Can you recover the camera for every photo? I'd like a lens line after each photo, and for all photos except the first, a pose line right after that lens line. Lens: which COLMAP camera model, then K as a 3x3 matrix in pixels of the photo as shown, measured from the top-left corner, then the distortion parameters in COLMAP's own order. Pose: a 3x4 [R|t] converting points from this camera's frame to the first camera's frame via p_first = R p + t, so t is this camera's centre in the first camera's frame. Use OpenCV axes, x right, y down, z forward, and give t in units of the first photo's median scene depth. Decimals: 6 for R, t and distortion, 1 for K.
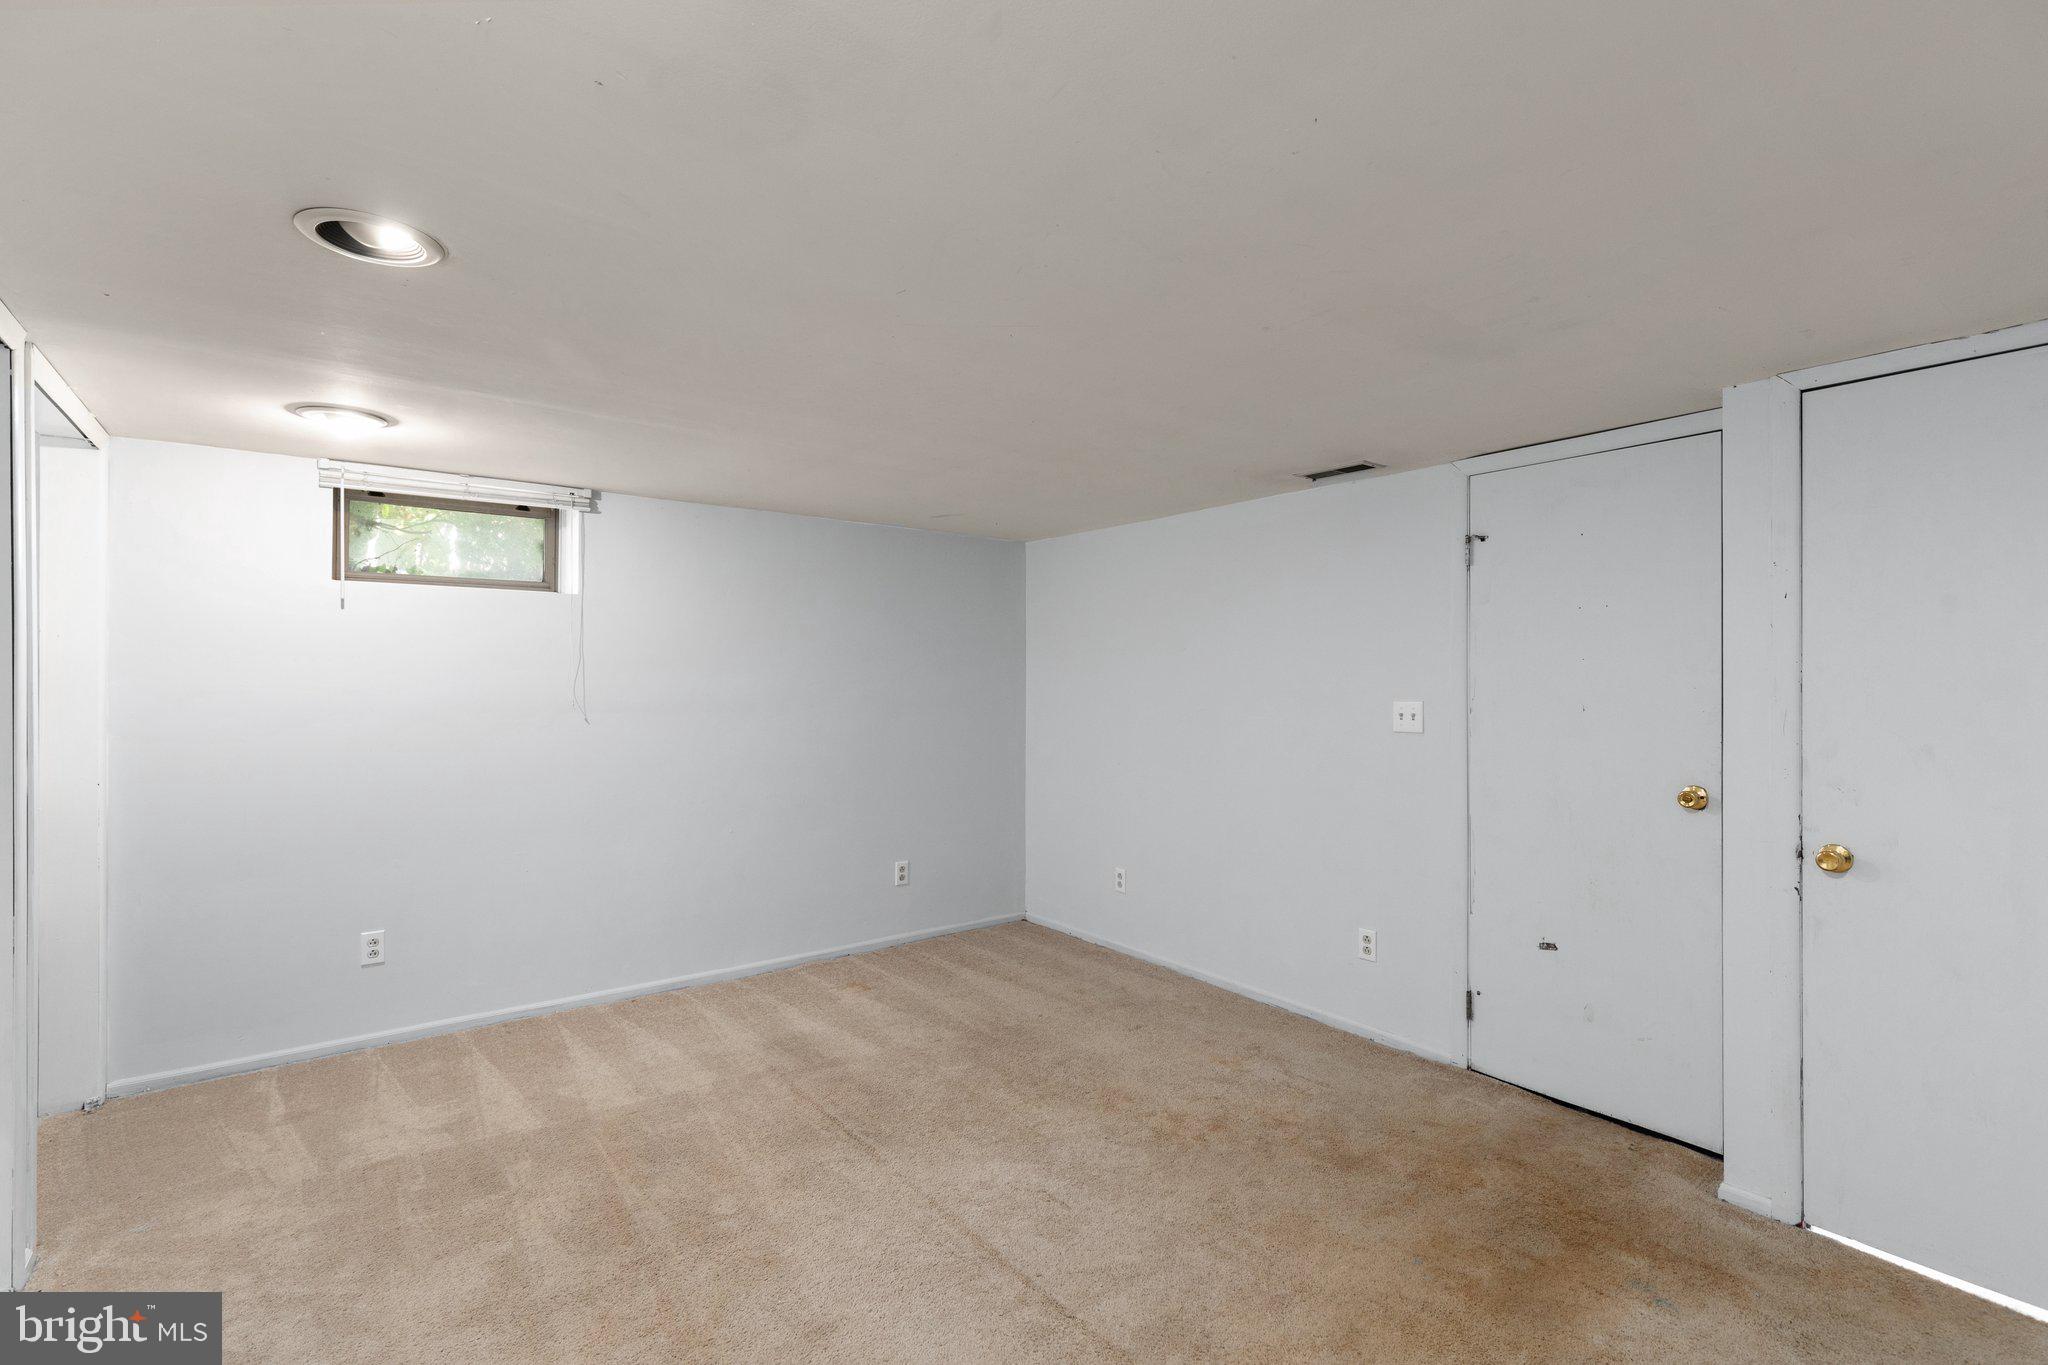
lens RADIAL K [[935.1, 0, 1024.1], [0, 935.1, 699.6], [0, 0, 1]] dist [0.003768, 0.000396]
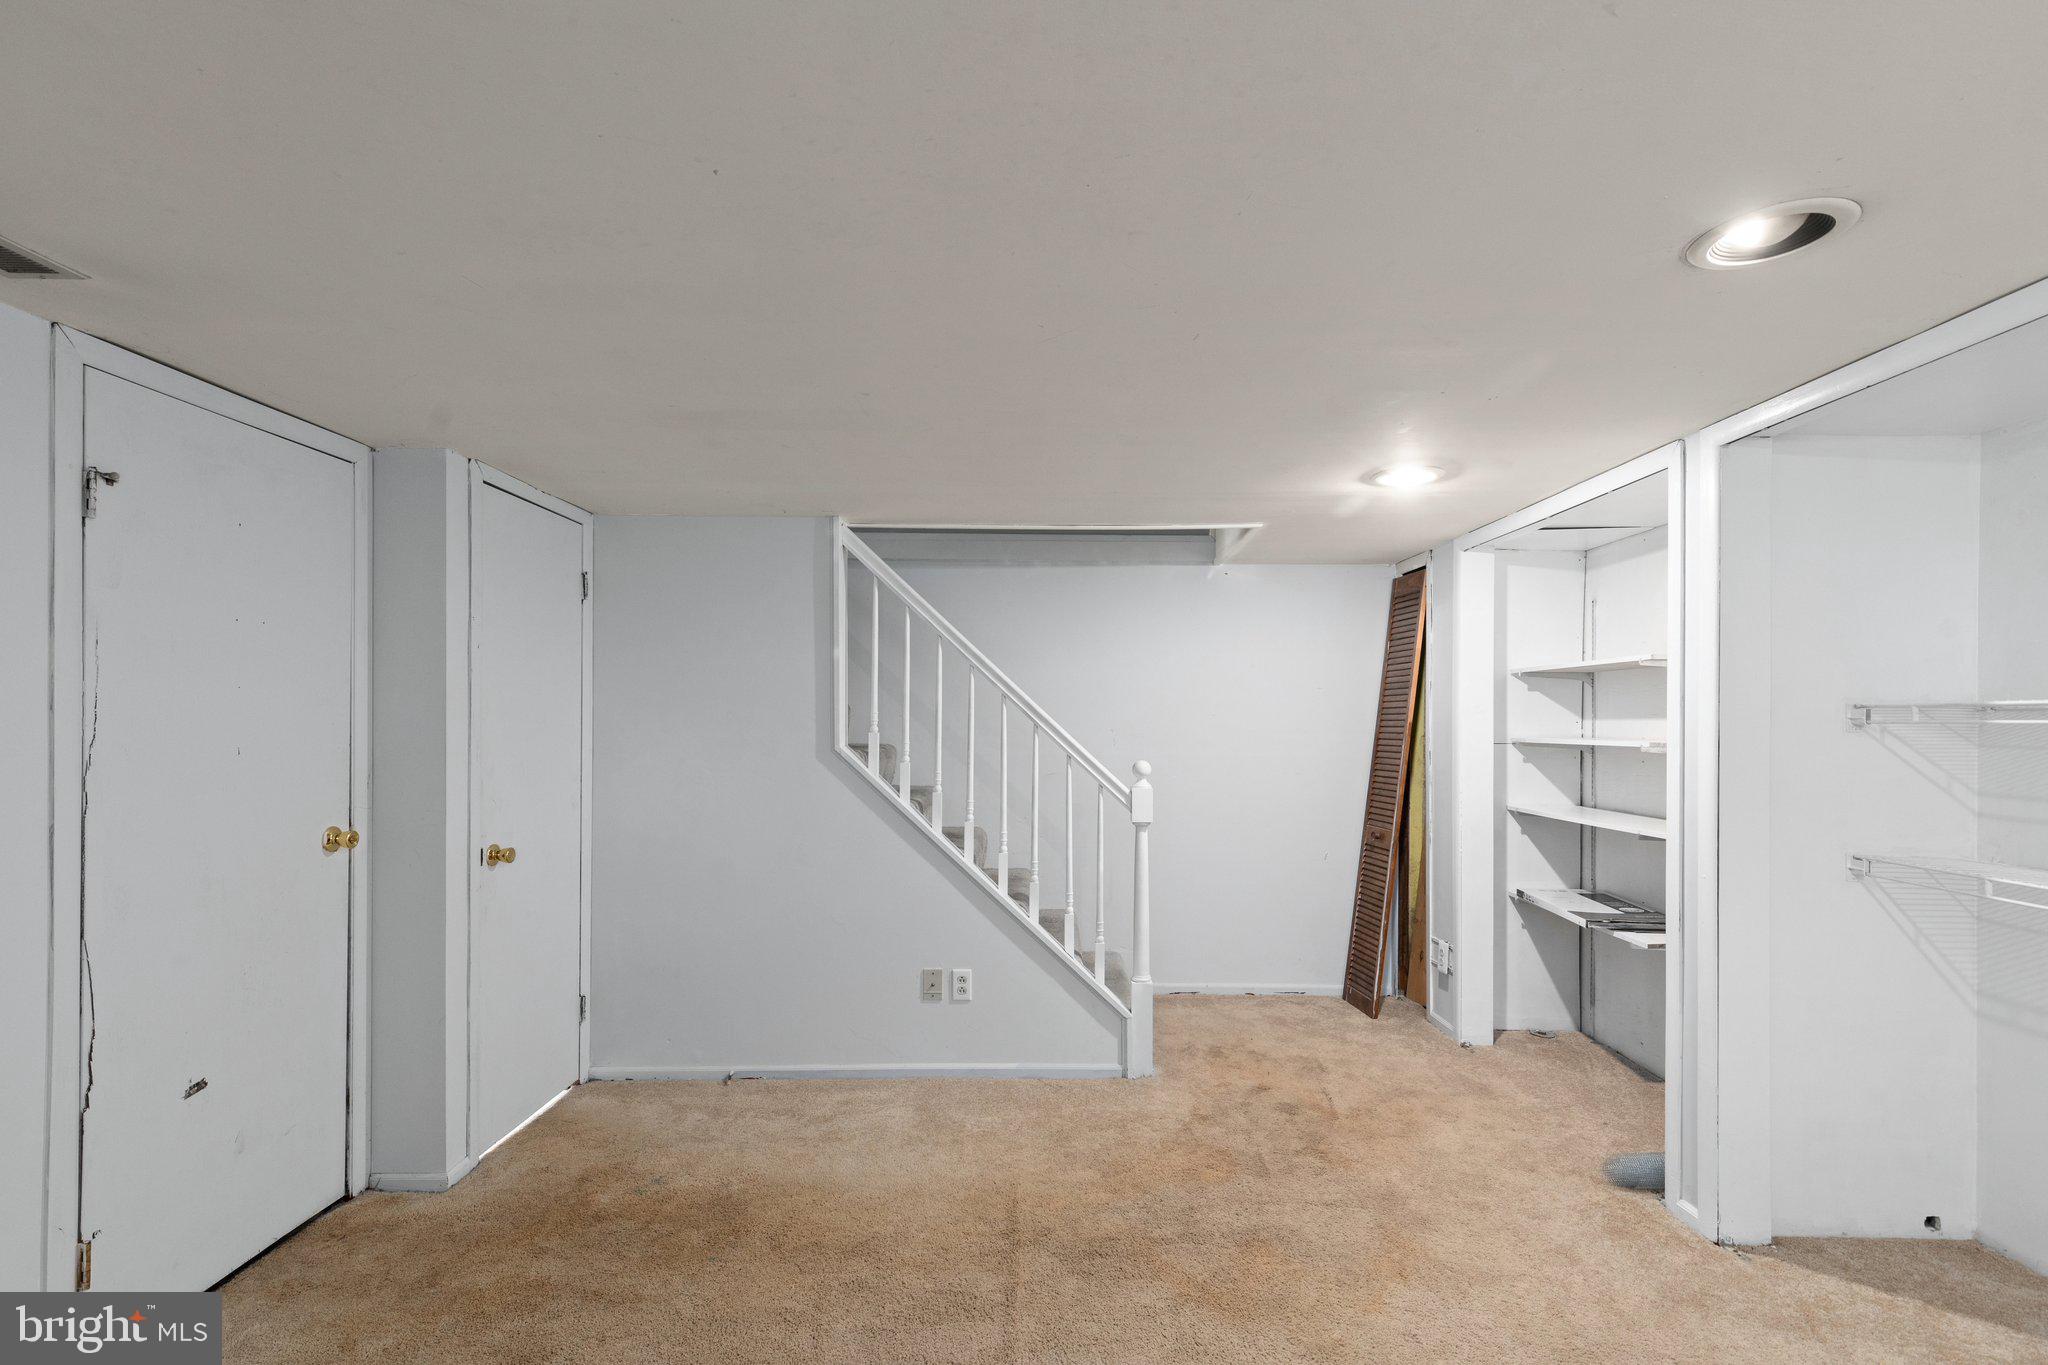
lens RADIAL K [[935.1, 0, 1024.1], [0, 935.1, 699.6], [0, 0, 1]] dist [0.003768, 0.000396]
pose [[-0.785905, 0.001993, 0.618344, -0.451336], [-0.000054, 0.999995, -0.003293, -0.033828], [-0.618347, -0.002621, -0.785901, 1.399064]]
